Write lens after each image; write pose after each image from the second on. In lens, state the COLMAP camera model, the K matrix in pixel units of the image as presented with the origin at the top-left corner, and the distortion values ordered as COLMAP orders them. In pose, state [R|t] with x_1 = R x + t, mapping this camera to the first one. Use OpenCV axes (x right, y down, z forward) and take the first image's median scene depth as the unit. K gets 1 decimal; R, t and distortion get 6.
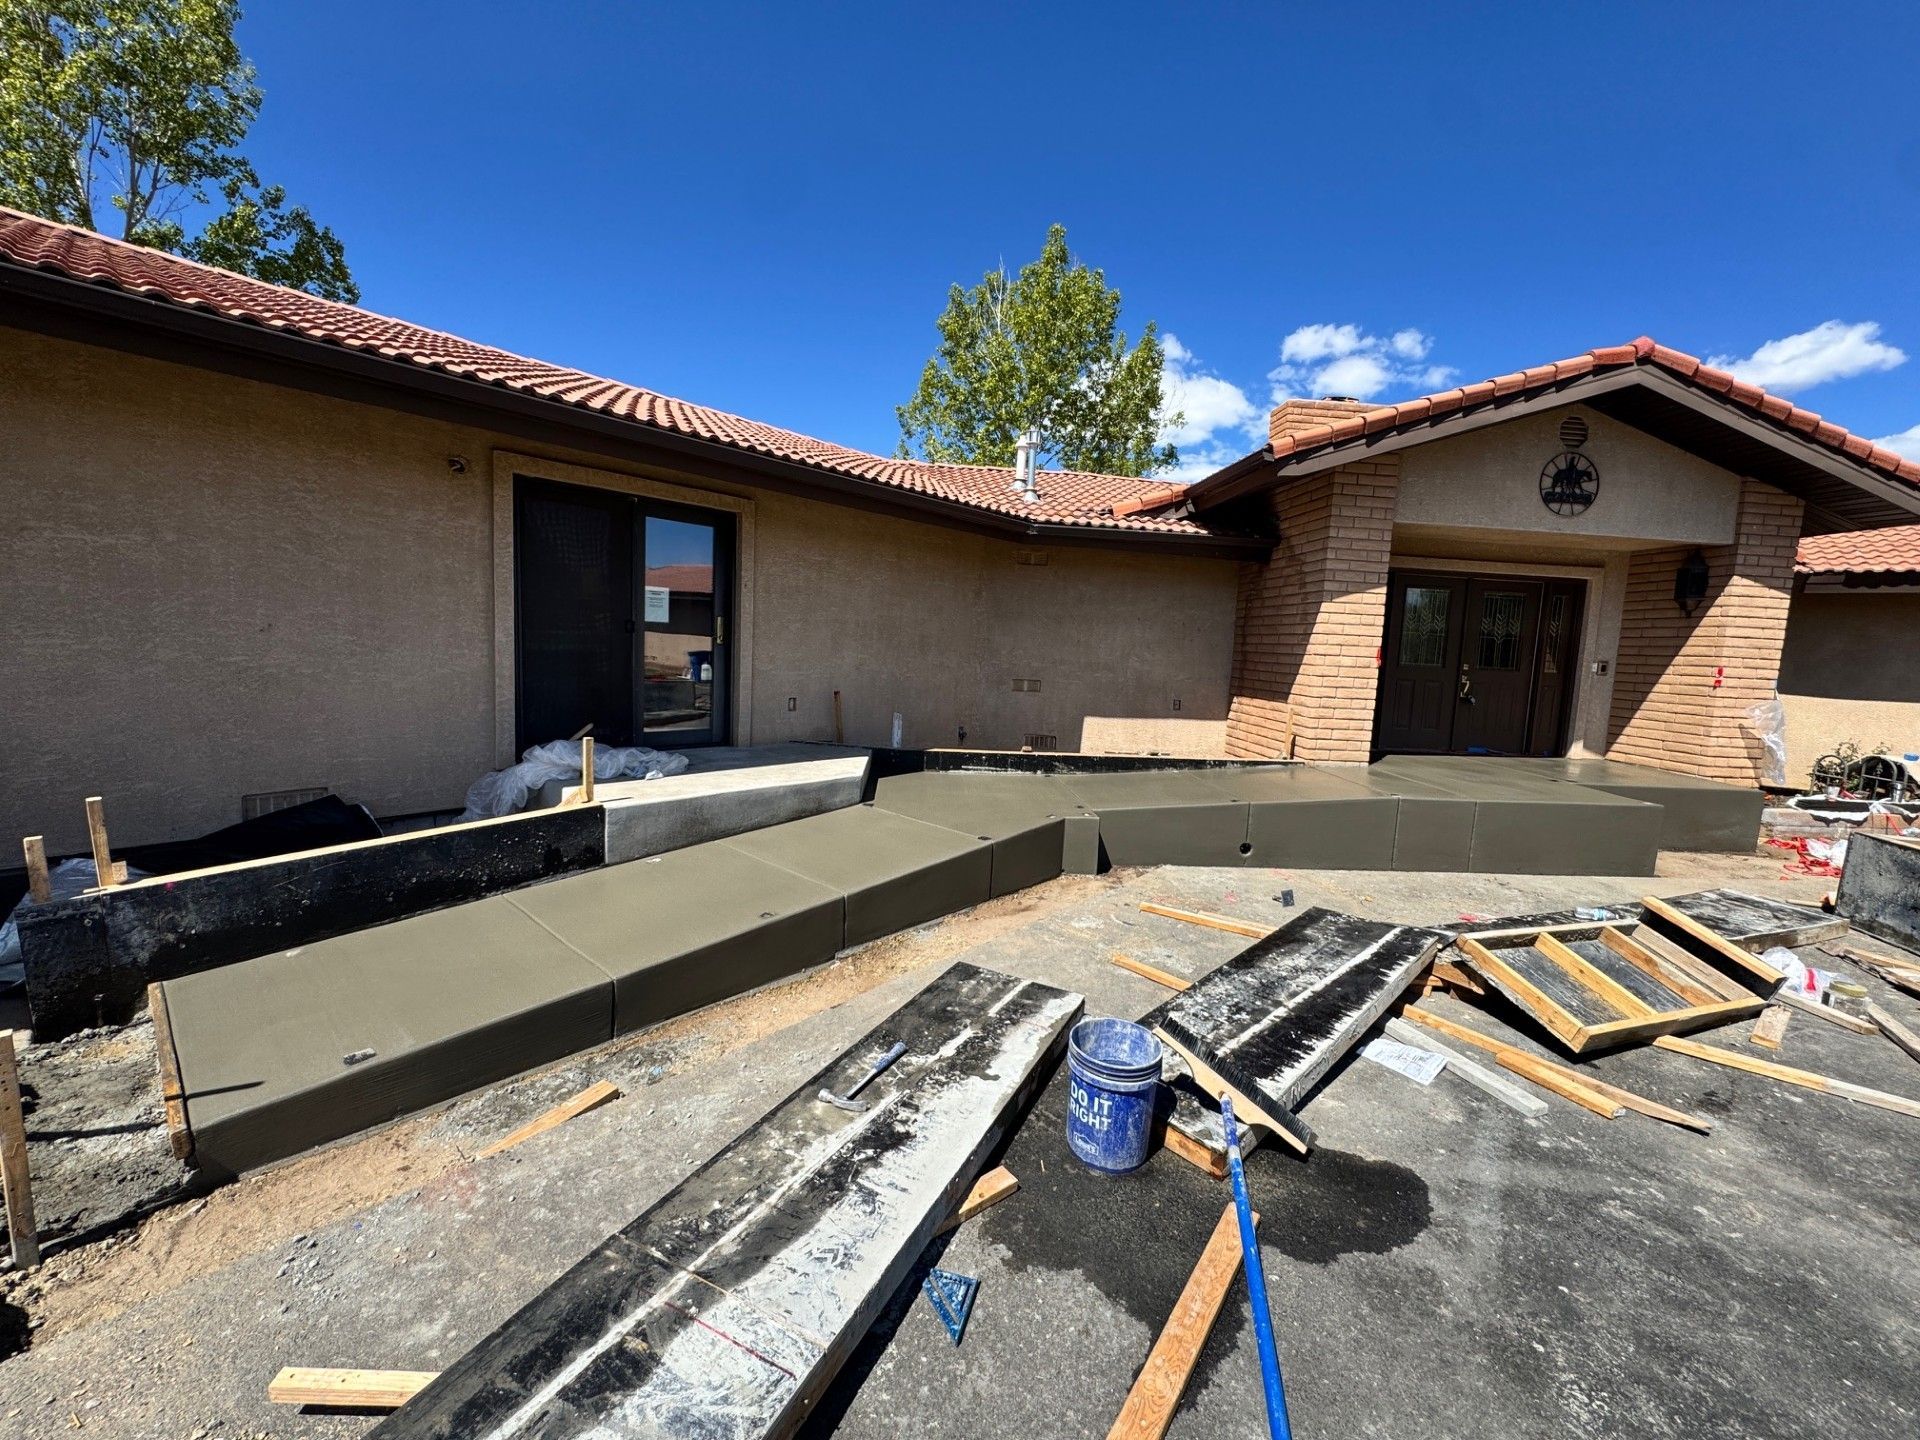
lens RADIAL K [[761.9, 0, 962.5], [0, 761.9, 717.0], [0, 0, 1]] dist [-0.009682, 0.000876]
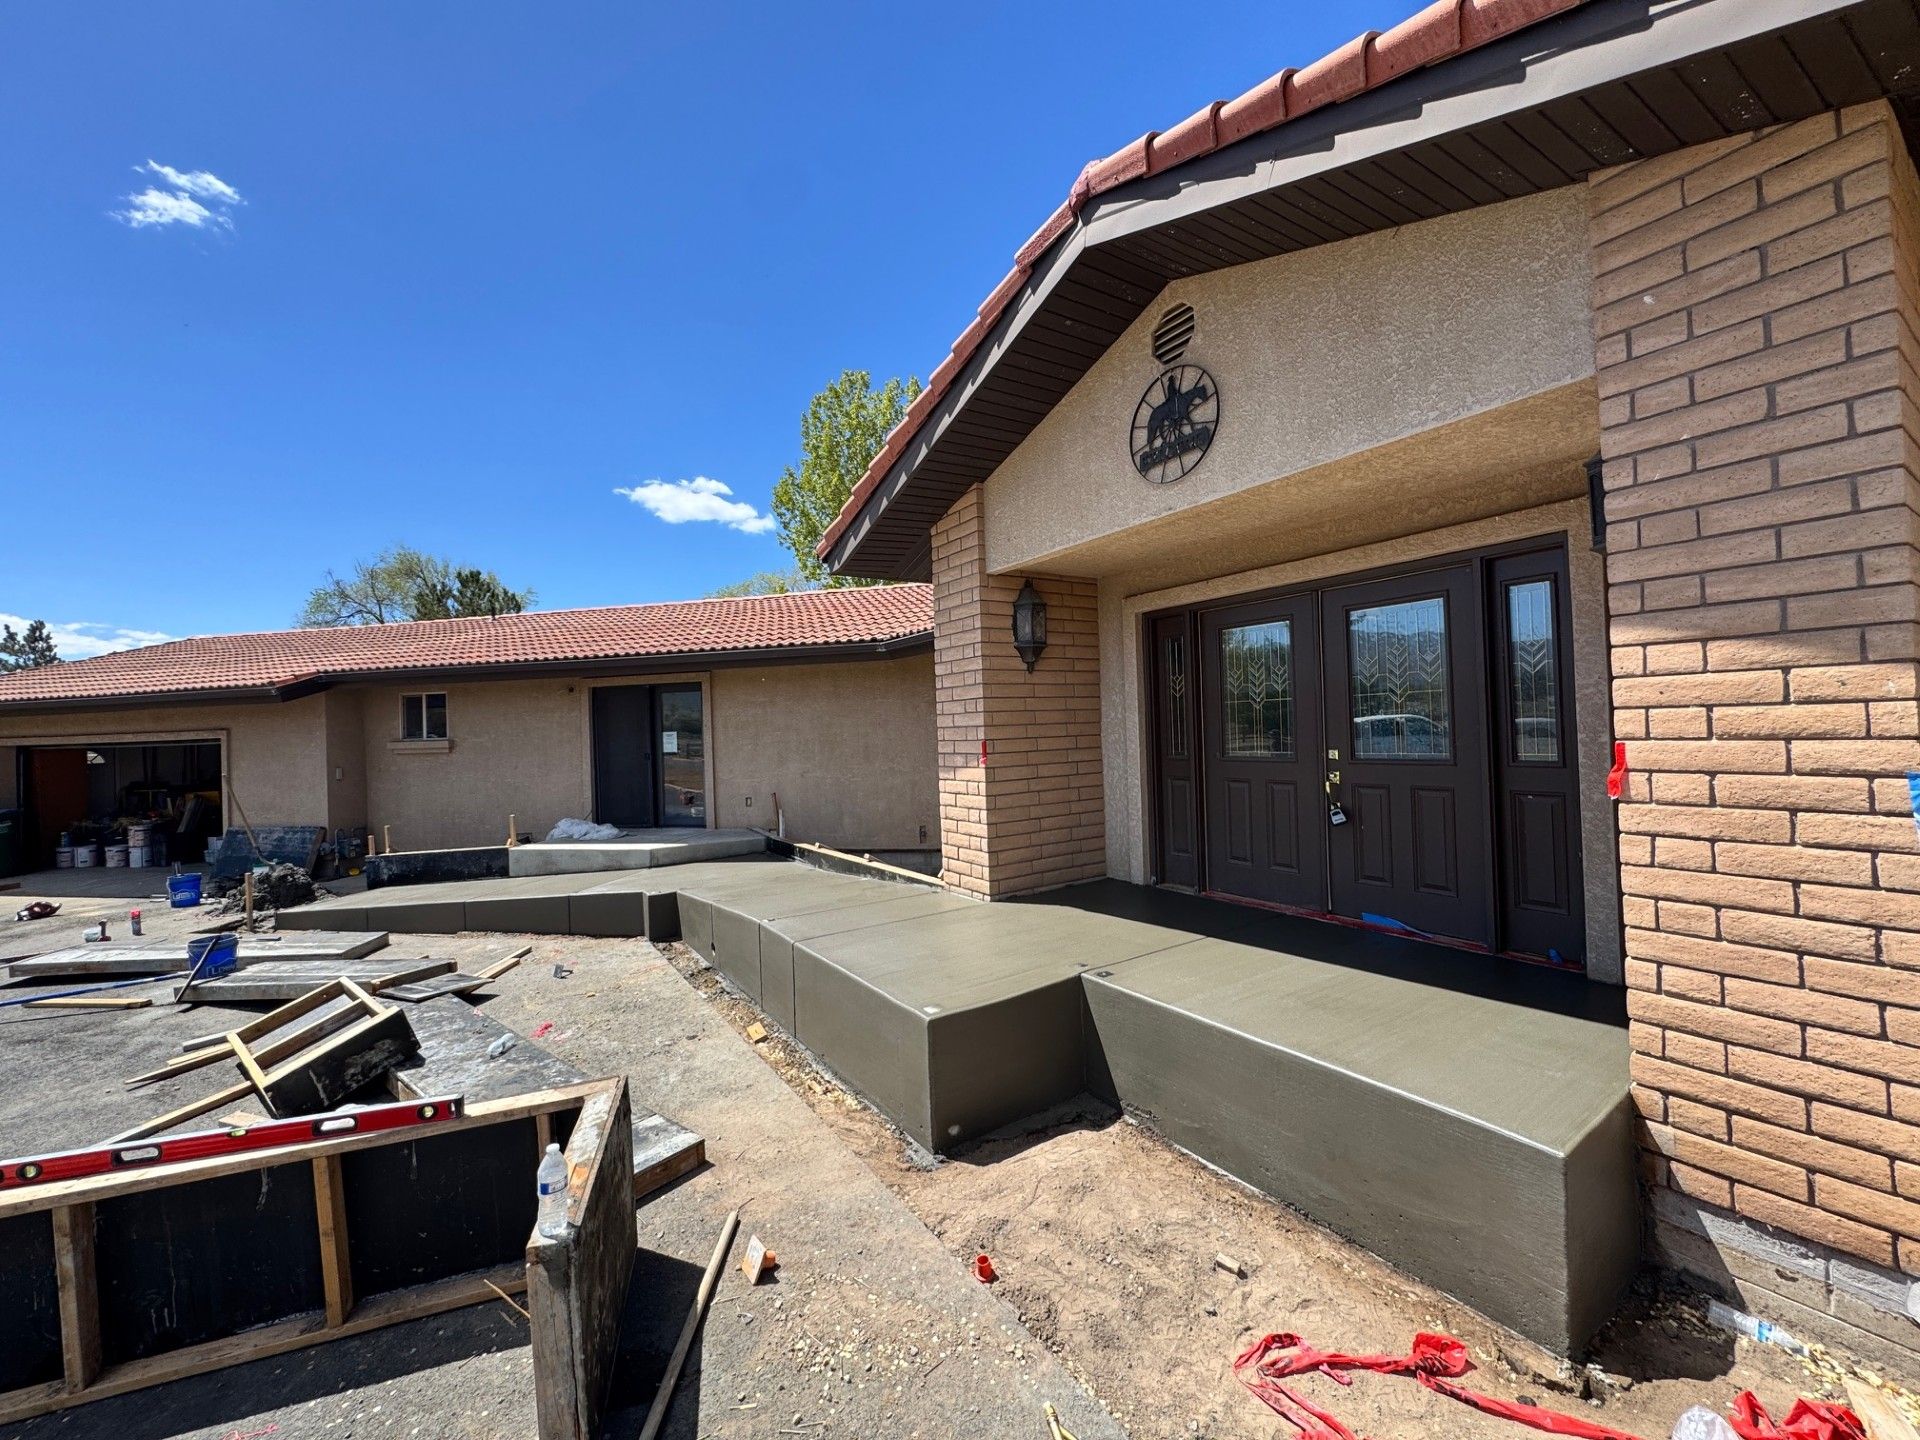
lens RADIAL K [[761.9, 0, 963.6], [0, 761.9, 727.8], [0, 0, 1]] dist [-0.009682, 0.000876]
pose [[0.493794, -0.066741, -0.867014, 1.190016], [-0.027070, 0.995387, -0.092040, -0.033709], [0.869157, 0.068919, 0.489710, 0.612529]]
